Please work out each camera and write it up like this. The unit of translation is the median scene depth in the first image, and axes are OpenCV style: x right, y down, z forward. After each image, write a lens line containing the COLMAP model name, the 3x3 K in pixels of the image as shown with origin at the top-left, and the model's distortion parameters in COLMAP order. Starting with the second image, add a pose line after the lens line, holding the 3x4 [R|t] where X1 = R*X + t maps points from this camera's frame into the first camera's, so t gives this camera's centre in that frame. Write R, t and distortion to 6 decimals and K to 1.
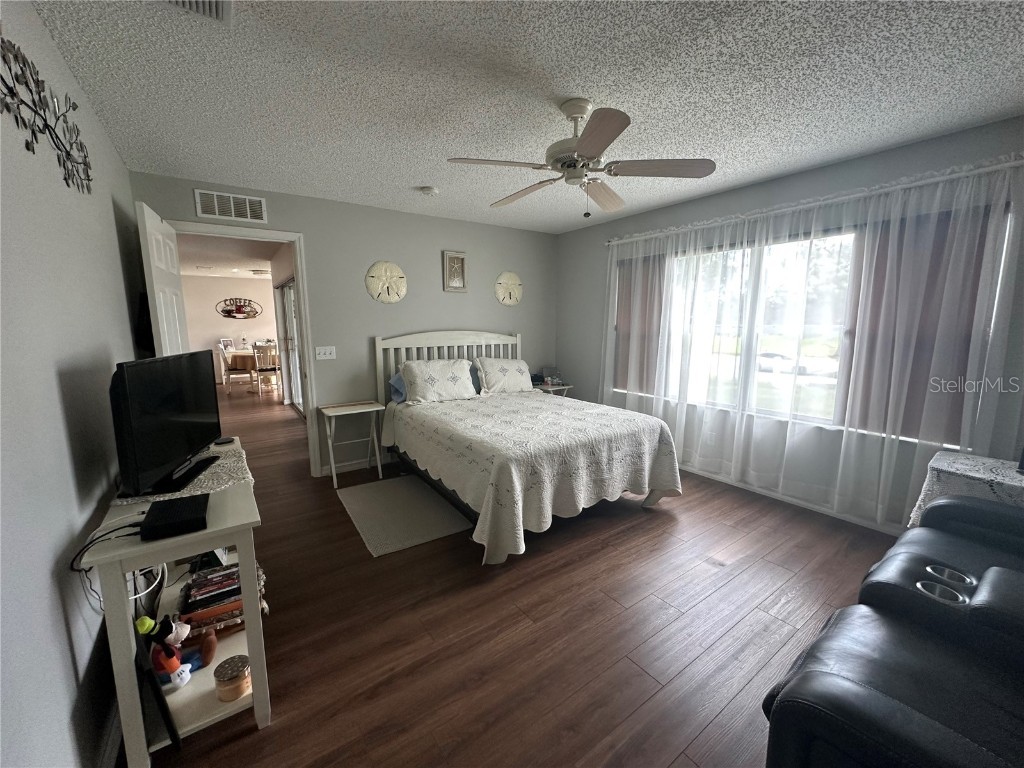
lens RADIAL K [[412.3, 0, 514.5], [0, 412.3, 386.0], [0, 0, 1]] dist [-0.000671, 0.000806]
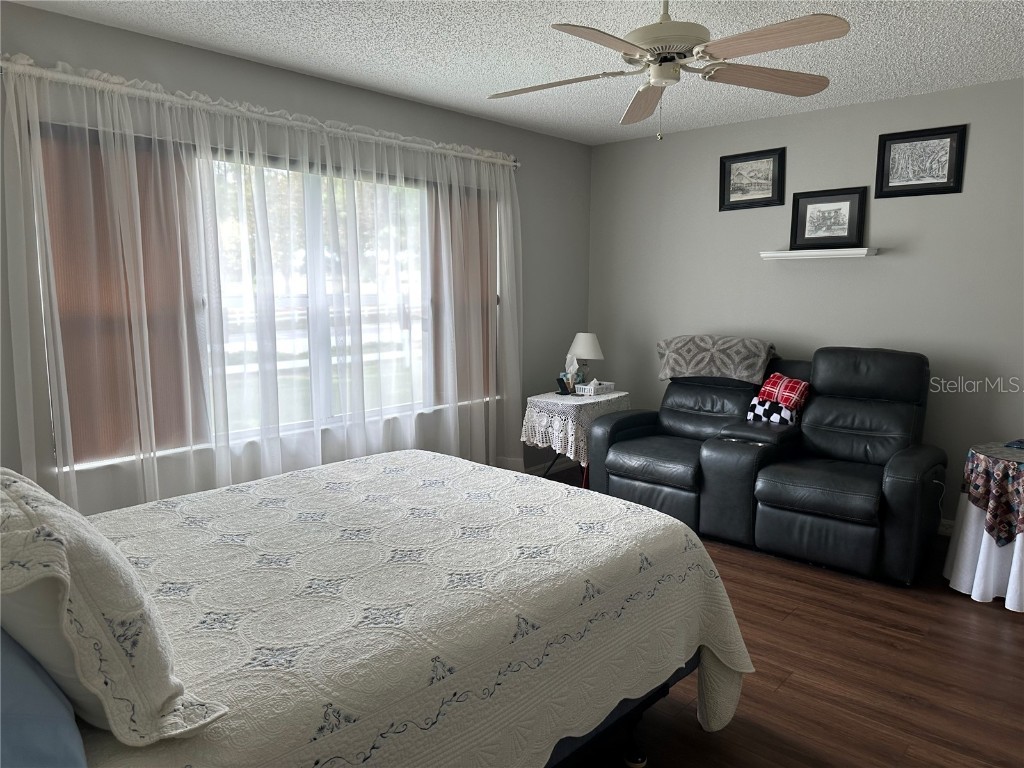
lens RADIAL K [[724.0, 0, 506.7], [0, 724.0, 380.6], [0, 0, 1]] dist [0.068274, -0.079602]
pose [[-0.217075, -0.124408, 0.968195, -0.720710], [0.149095, 0.975982, 0.158836, -0.173248], [-0.964702, 0.178832, -0.193313, 1.097728]]
